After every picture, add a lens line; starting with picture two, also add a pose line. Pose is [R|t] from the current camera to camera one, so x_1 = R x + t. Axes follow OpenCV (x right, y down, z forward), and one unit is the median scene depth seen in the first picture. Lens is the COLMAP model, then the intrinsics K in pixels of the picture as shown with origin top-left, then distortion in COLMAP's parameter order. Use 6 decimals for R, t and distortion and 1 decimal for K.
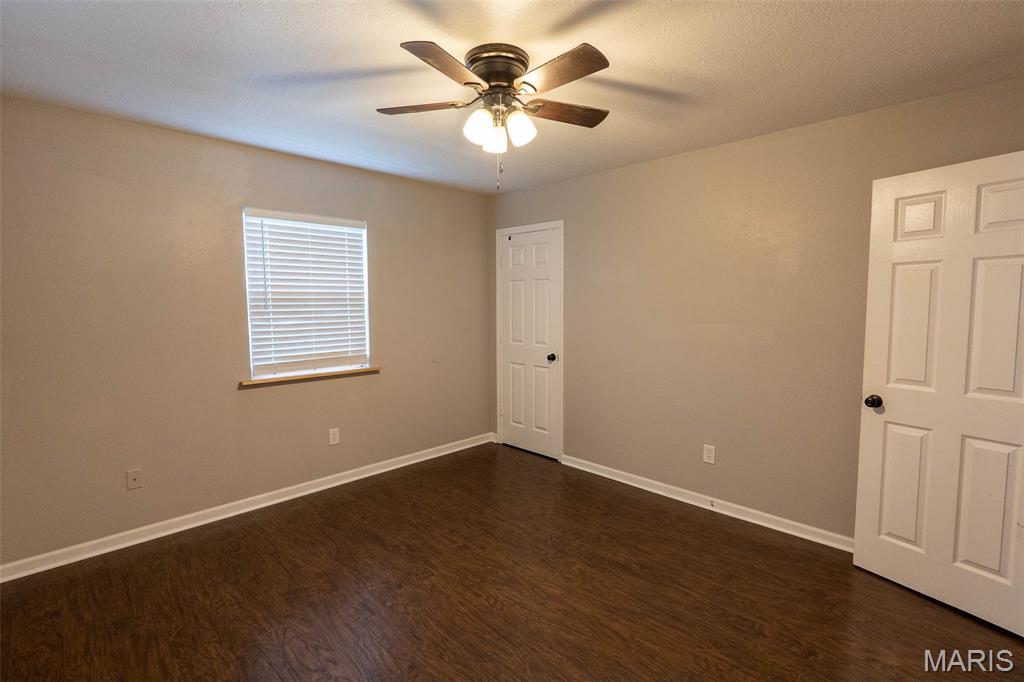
lens RADIAL K [[470.4, 0, 512.2], [0, 470.4, 340.6], [0, 0, 1]] dist [-0.010272, 0.001141]
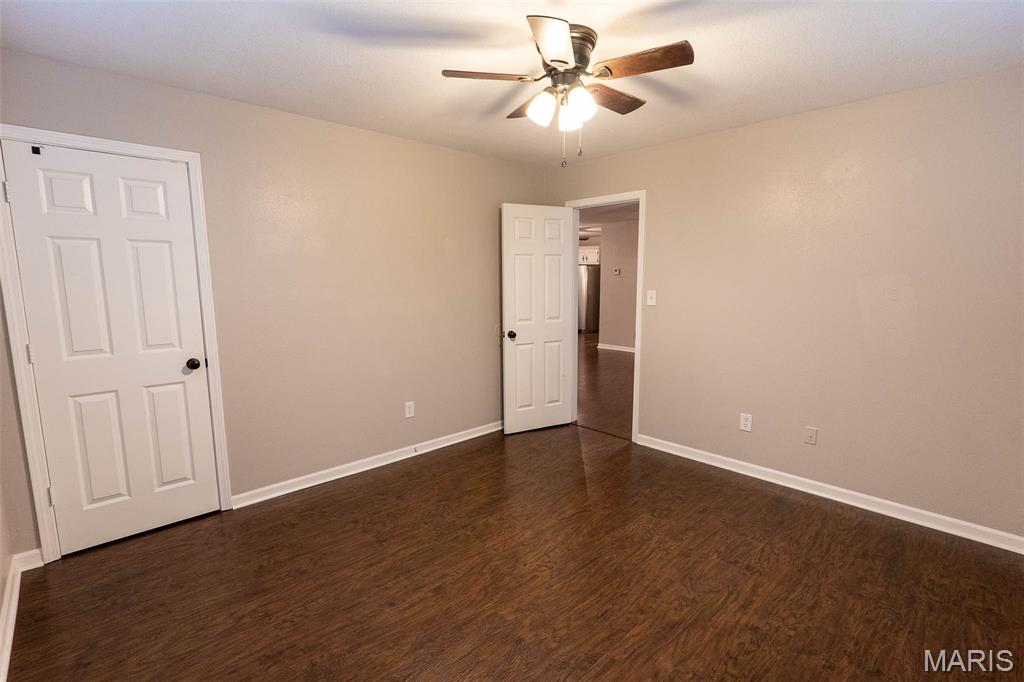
lens RADIAL K [[470.4, 0, 512.2], [0, 470.4, 340.6], [0, 0, 1]] dist [-0.010272, 0.001141]
pose [[0.028158, -0.131750, 0.990883, -0.733164], [0.088227, 0.987735, 0.128825, -0.055554], [-0.995702, 0.083795, 0.039436, 0.724610]]
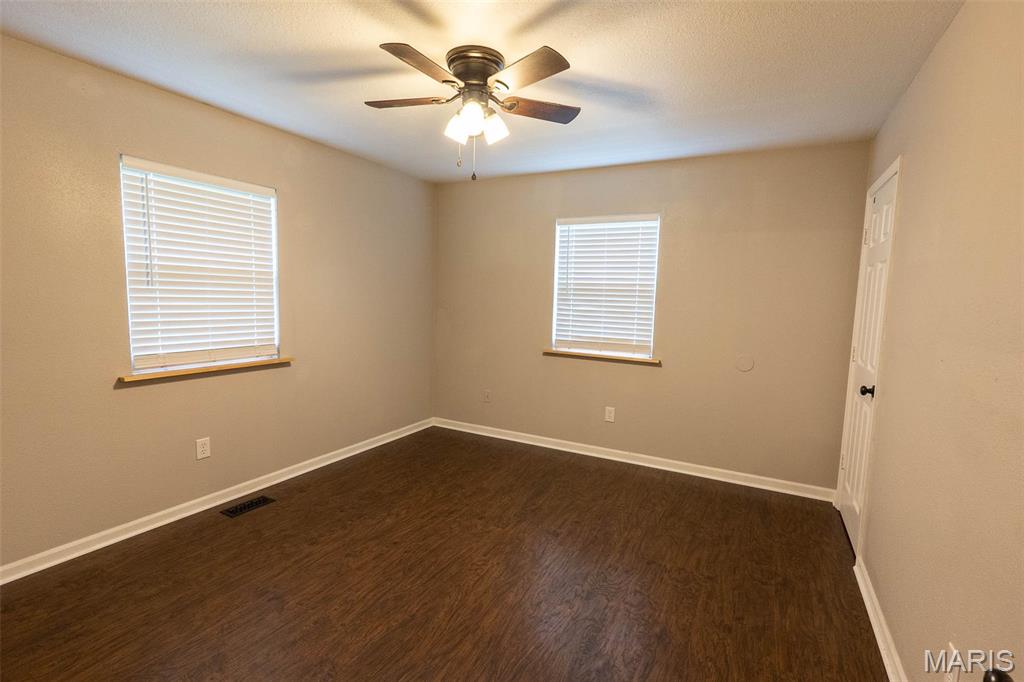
lens RADIAL K [[470.4, 0, 512.2], [0, 470.4, 340.6], [0, 0, 1]] dist [-0.010272, 0.001141]
pose [[0.287828, 0.104701, -0.951942, 0.699259], [-0.112159, 0.990851, 0.075069, -0.029449], [0.951092, 0.085162, 0.296938, 0.519430]]
